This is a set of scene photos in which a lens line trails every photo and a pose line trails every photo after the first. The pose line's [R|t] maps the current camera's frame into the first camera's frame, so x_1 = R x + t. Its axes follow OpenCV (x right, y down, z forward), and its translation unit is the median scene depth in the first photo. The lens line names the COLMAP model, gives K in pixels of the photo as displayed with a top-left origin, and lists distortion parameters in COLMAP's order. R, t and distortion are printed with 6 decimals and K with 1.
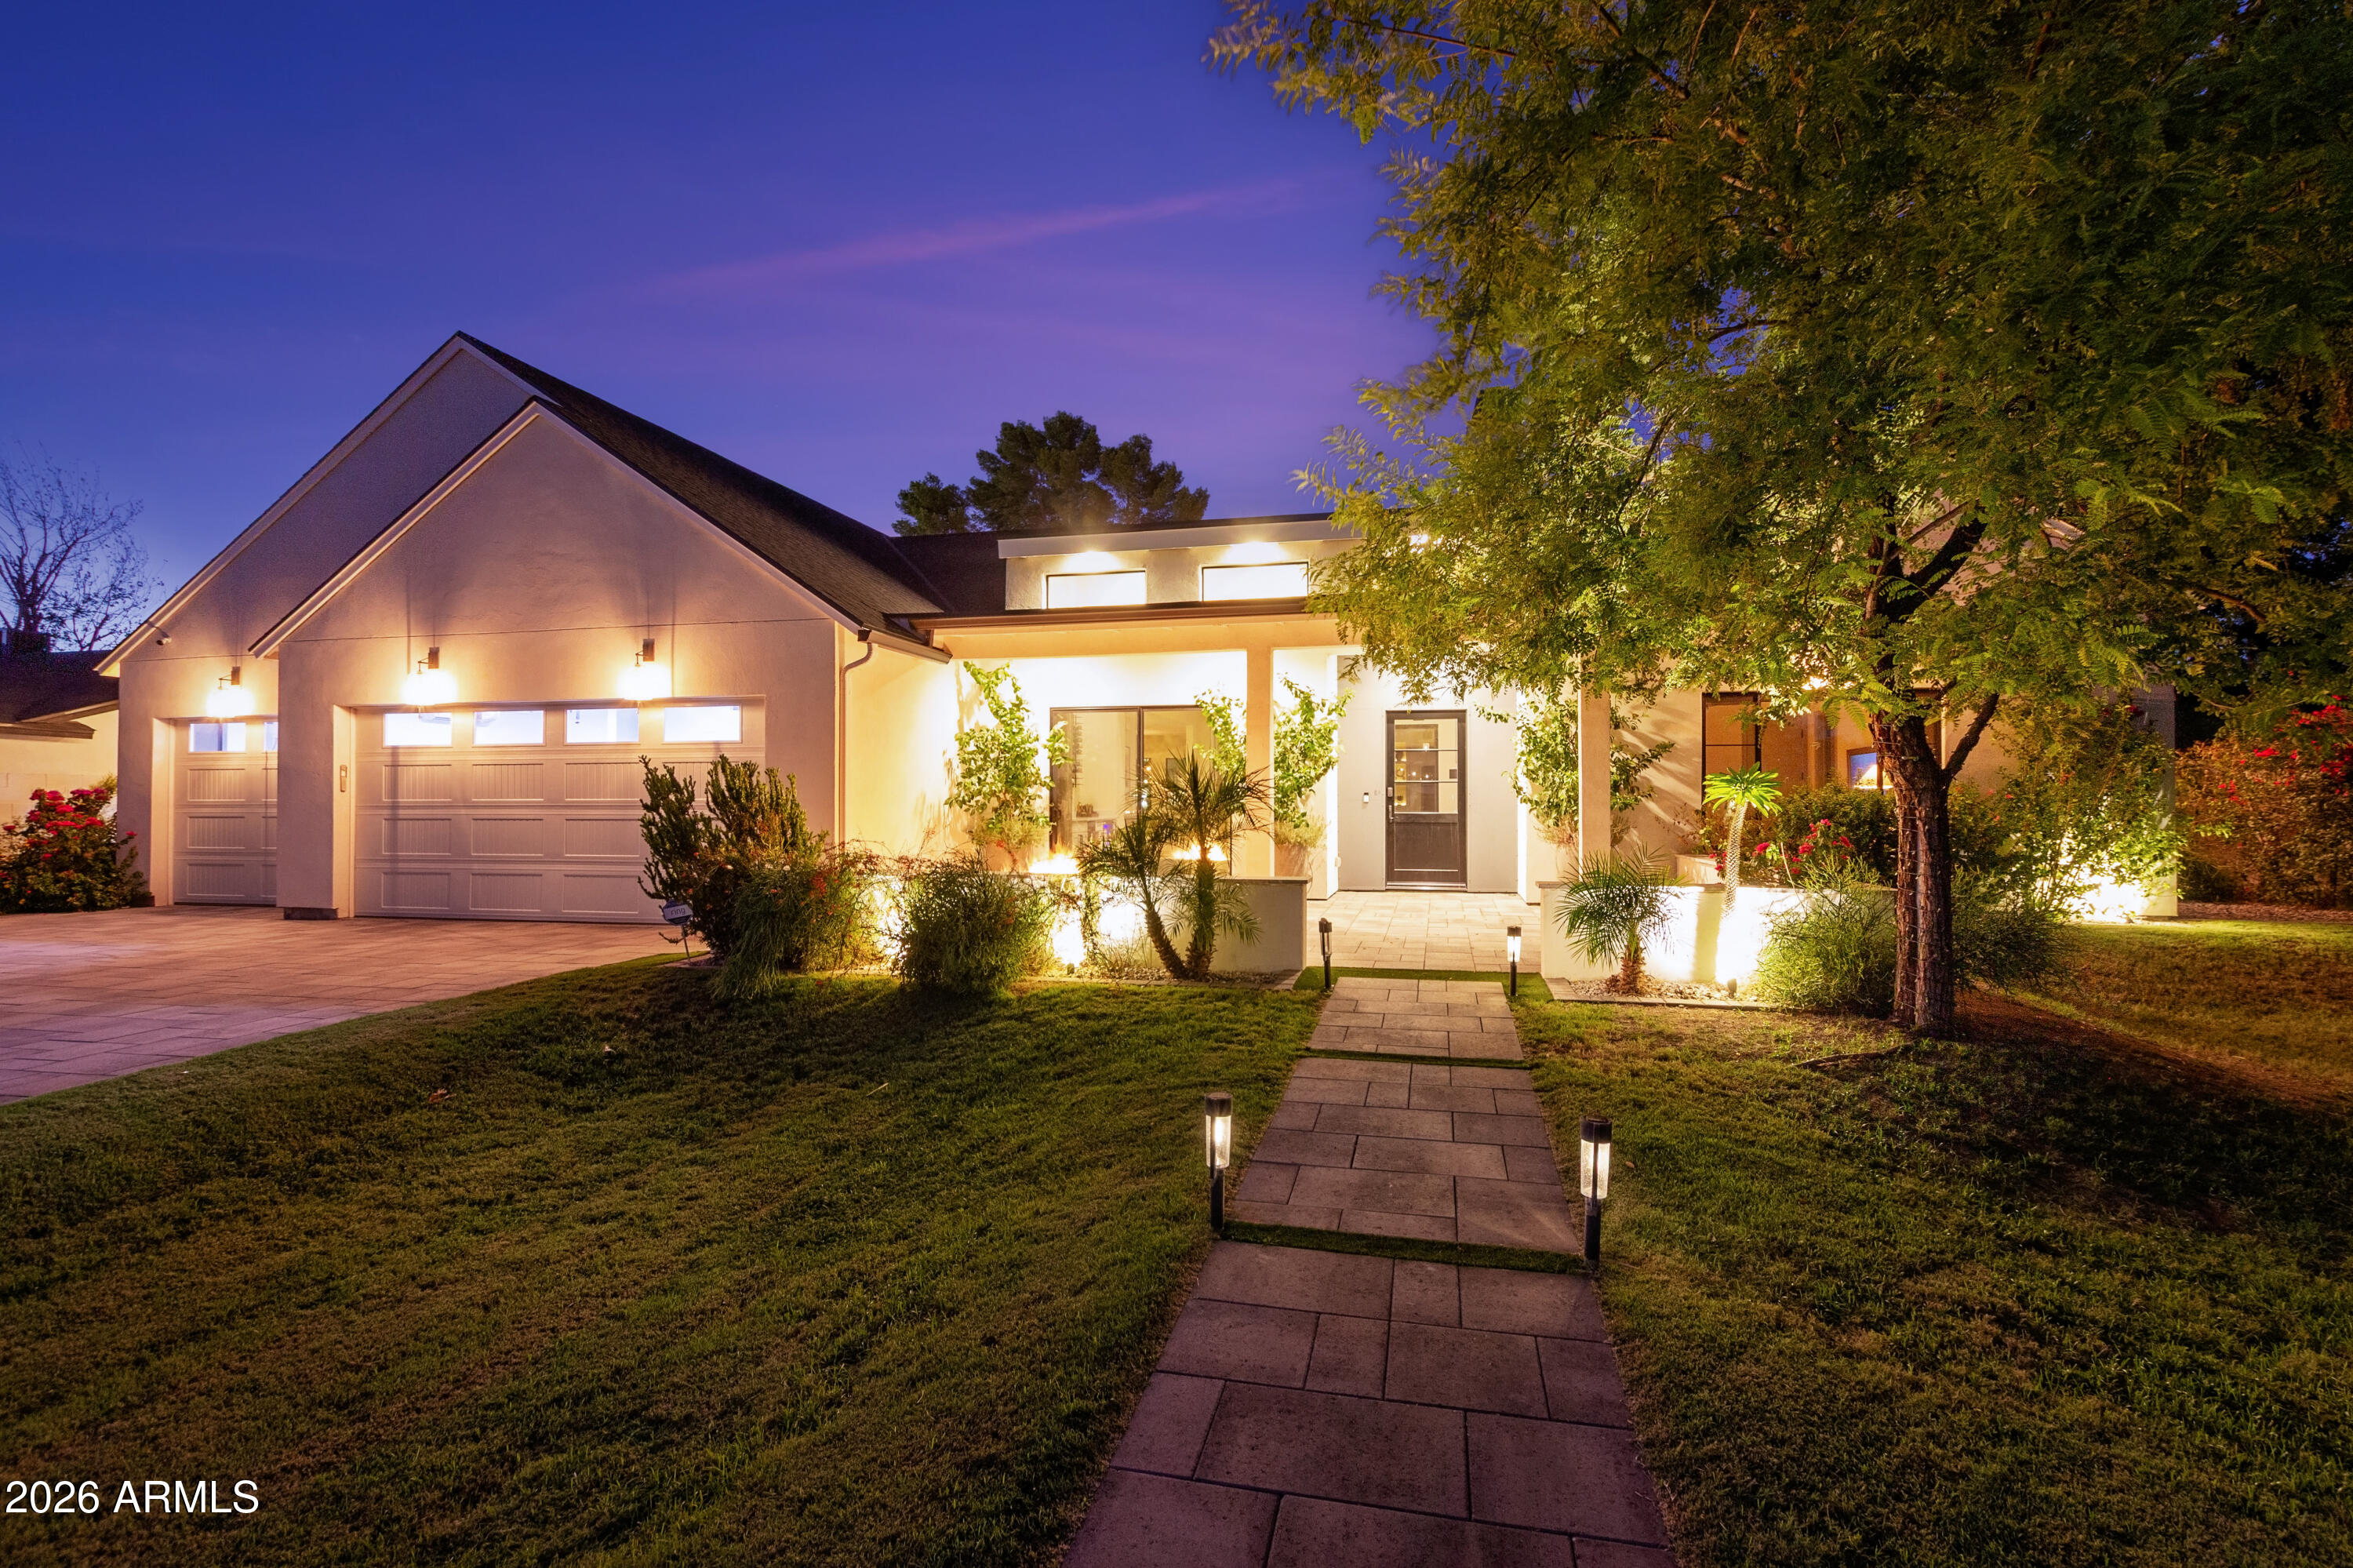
lens RADIAL K [[1127.5, 0, 1182.6], [0, 1127.5, 785.0], [0, 0, 1]] dist [0.011753, -0.000583]
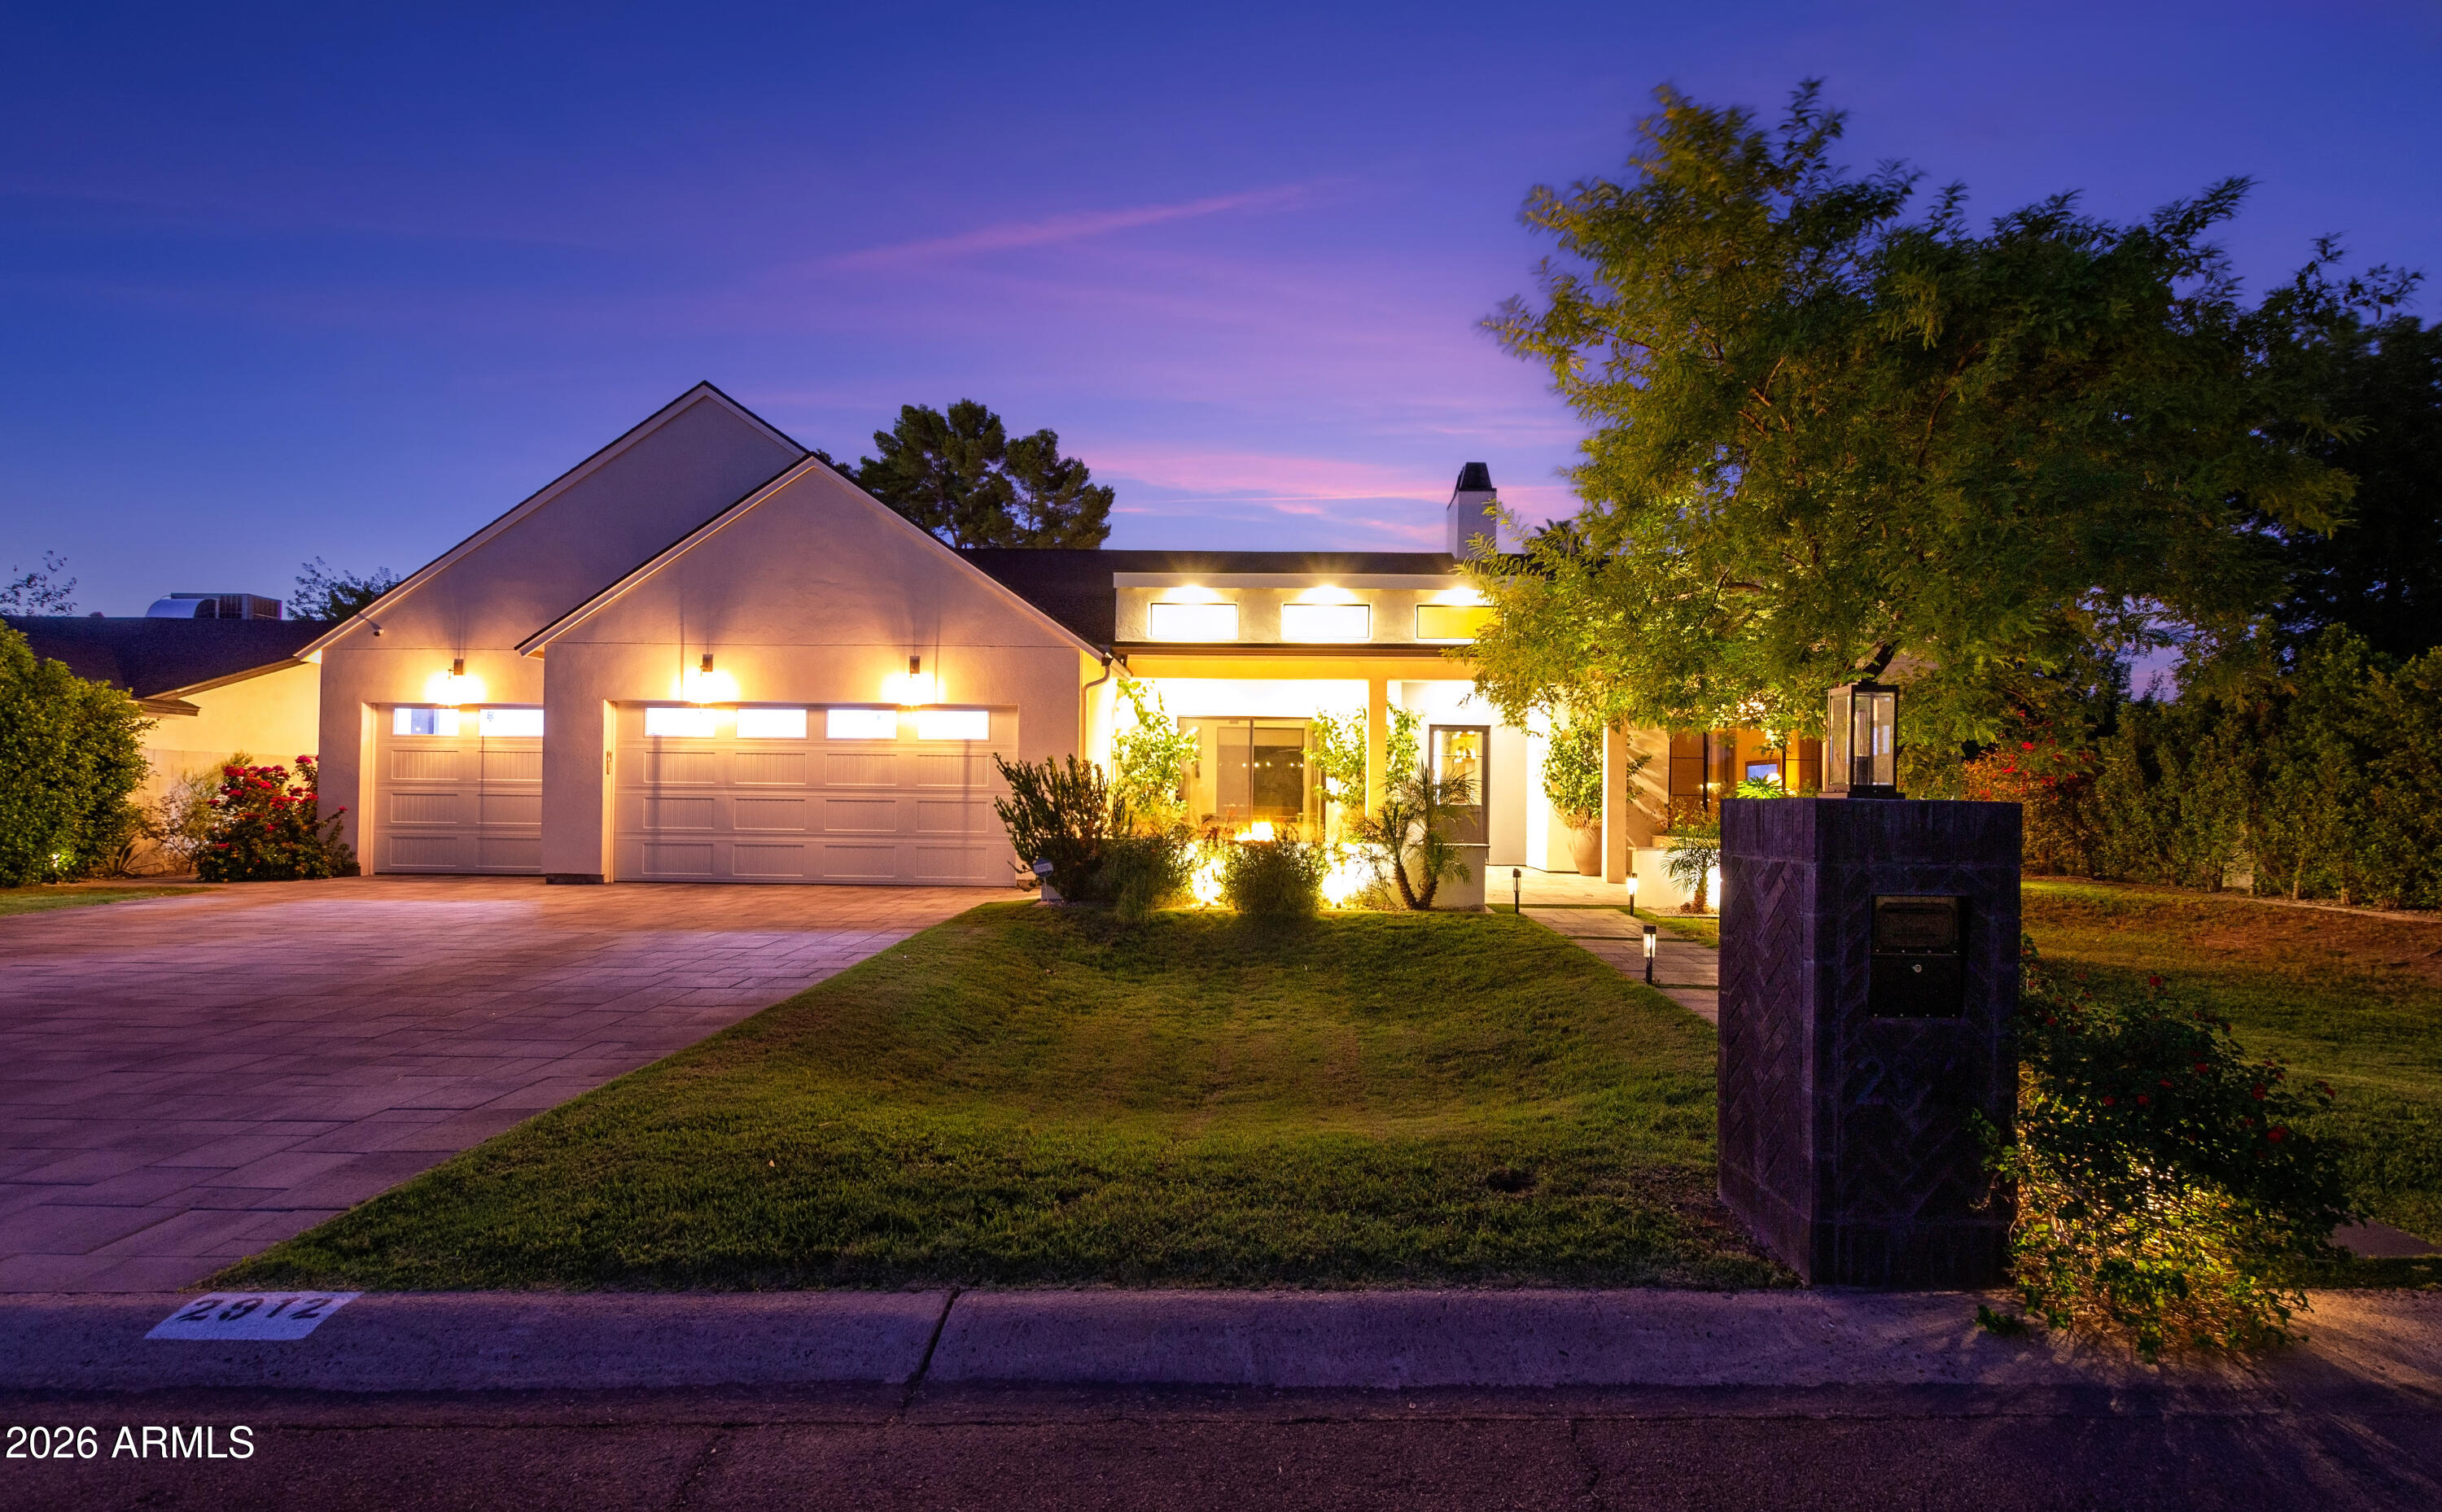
lens RADIAL K [[1201.8, 0, 1225.0], [0, 1201.8, 779.7], [0, 0, 1]] dist [0.021955, 0.000074]
pose [[0.978663, 0.016465, 0.204809, -0.375866], [-0.016861, 0.999858, 0.000188, 0.000830], [-0.204777, -0.003638, 0.978802, -0.339582]]
